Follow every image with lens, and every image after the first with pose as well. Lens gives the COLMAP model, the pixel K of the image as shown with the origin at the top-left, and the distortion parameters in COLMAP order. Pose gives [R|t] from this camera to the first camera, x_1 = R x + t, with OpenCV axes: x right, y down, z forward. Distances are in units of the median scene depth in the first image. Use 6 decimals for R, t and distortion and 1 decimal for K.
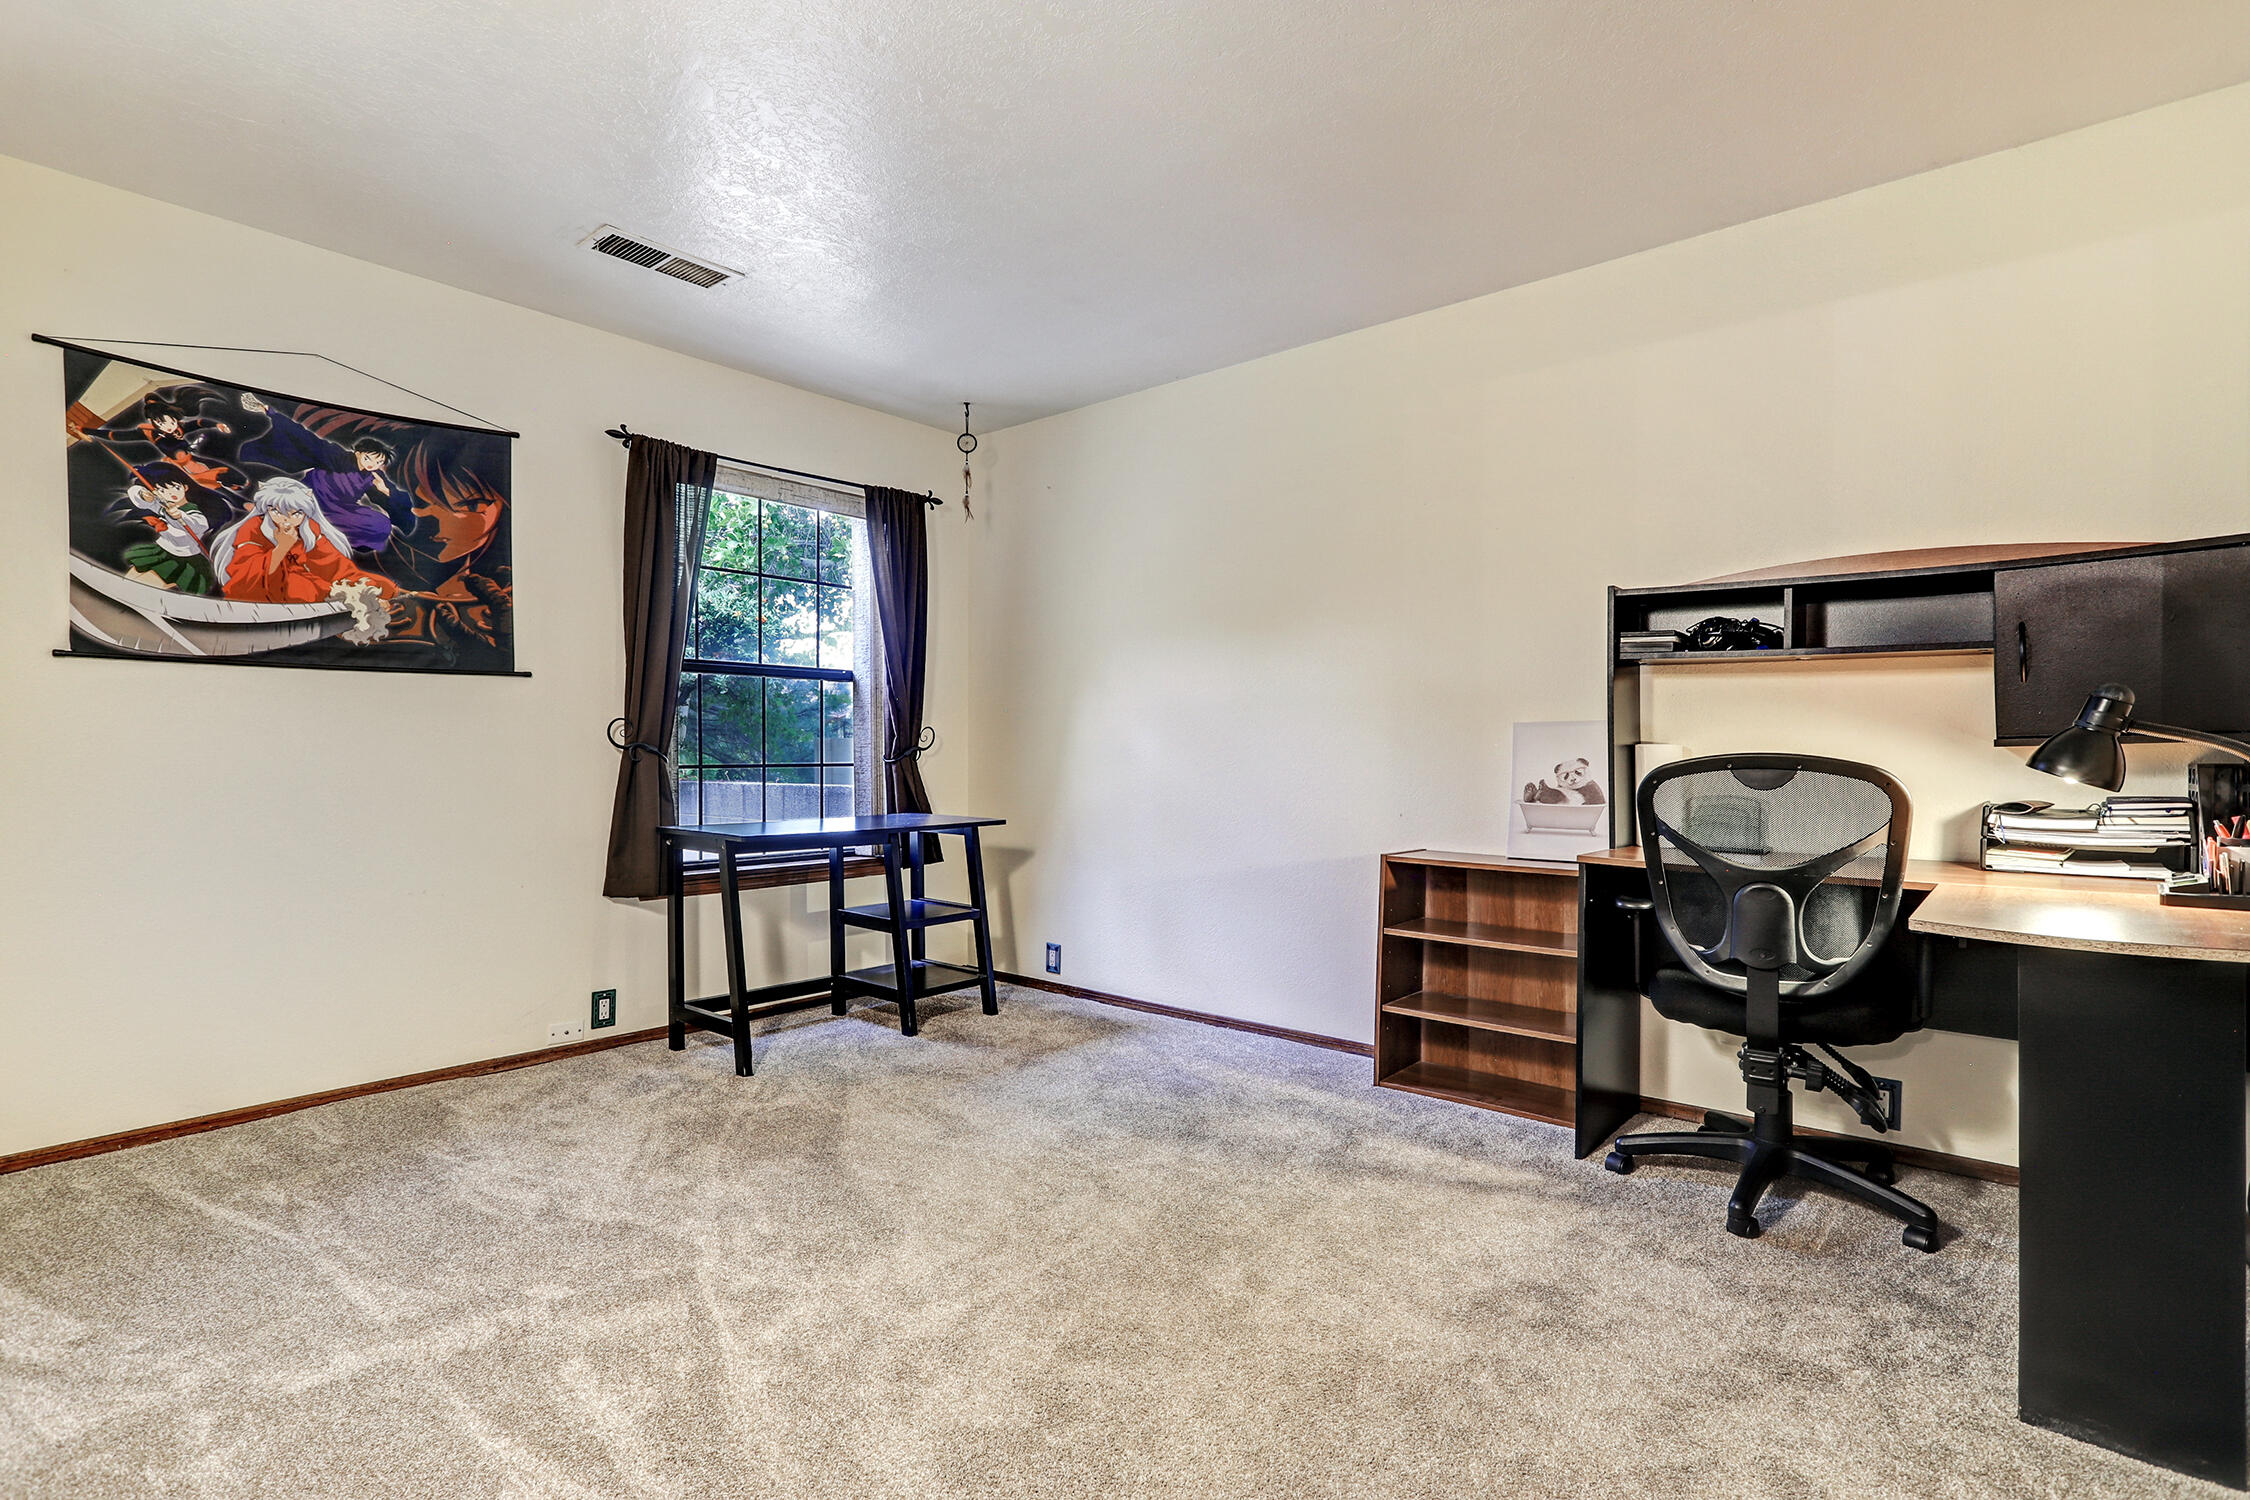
lens RADIAL K [[1077.7, 0, 1126.4], [0, 1077.7, 742.1], [0, 0, 1]] dist [-0.011434, 0.007328]
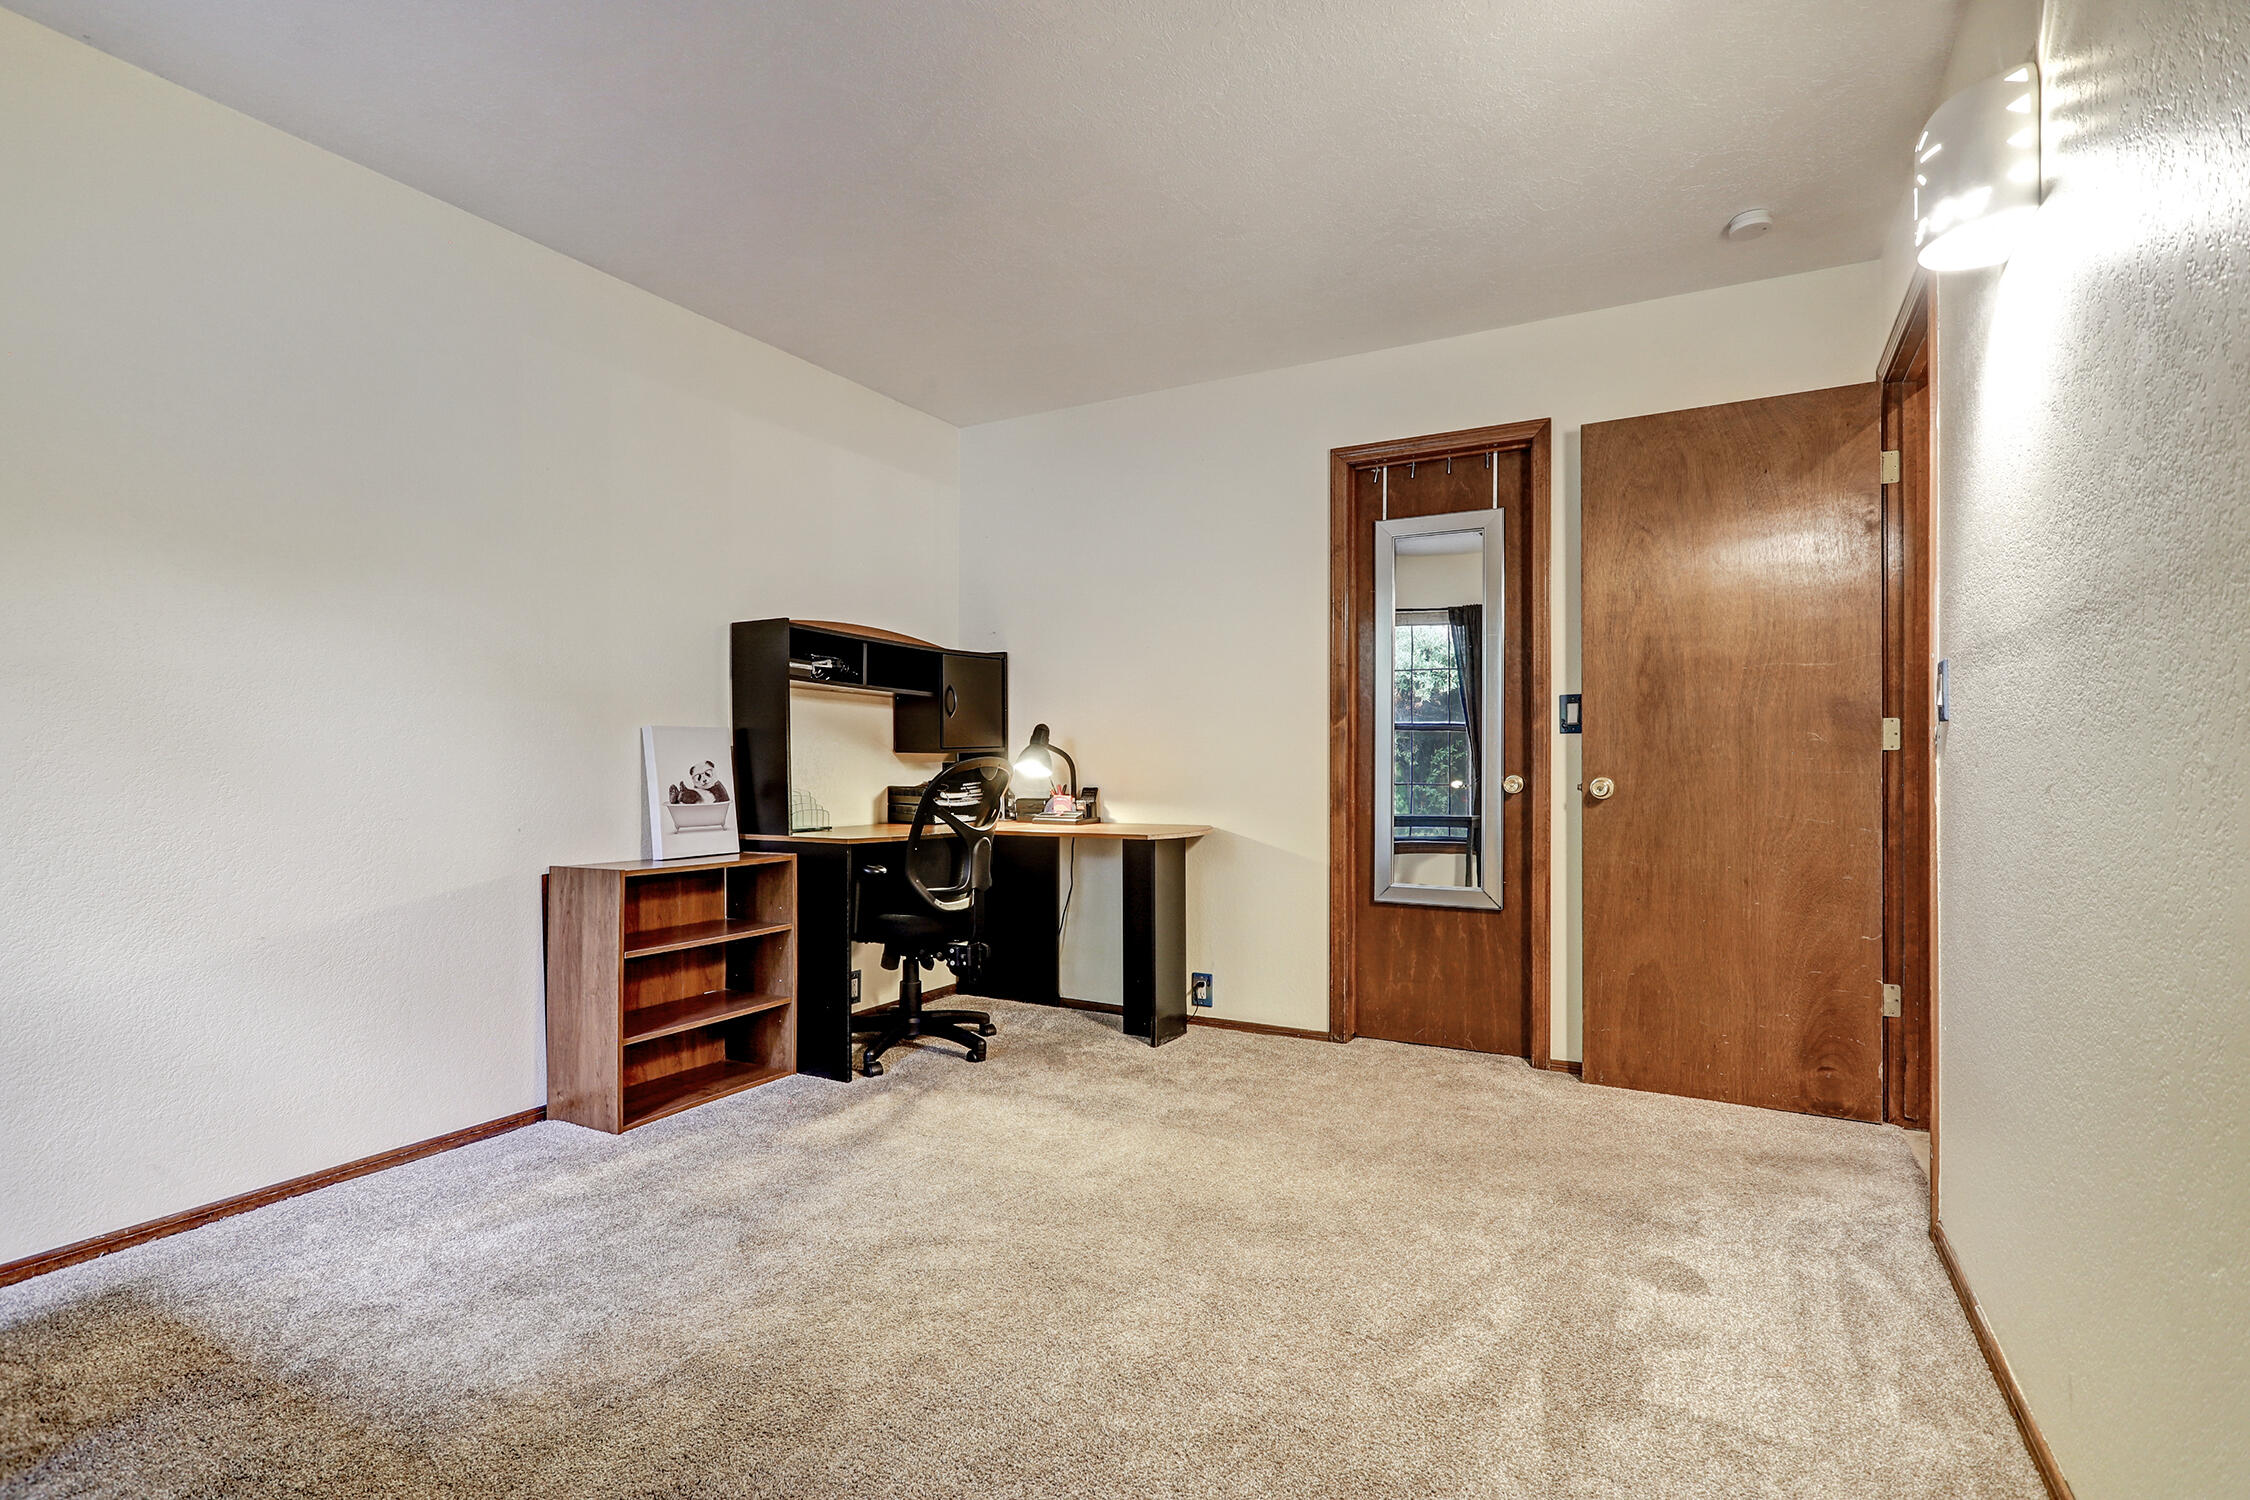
lens RADIAL K [[1077.7, 0, 1126.4], [0, 1077.7, 742.1], [0, 0, 1]] dist [-0.011434, 0.007328]
pose [[-0.200285, 0.019700, 0.979540, -0.748402], [-0.007296, 0.999740, -0.021598, 0.016556], [-0.979711, -0.011473, -0.200089, 0.808939]]
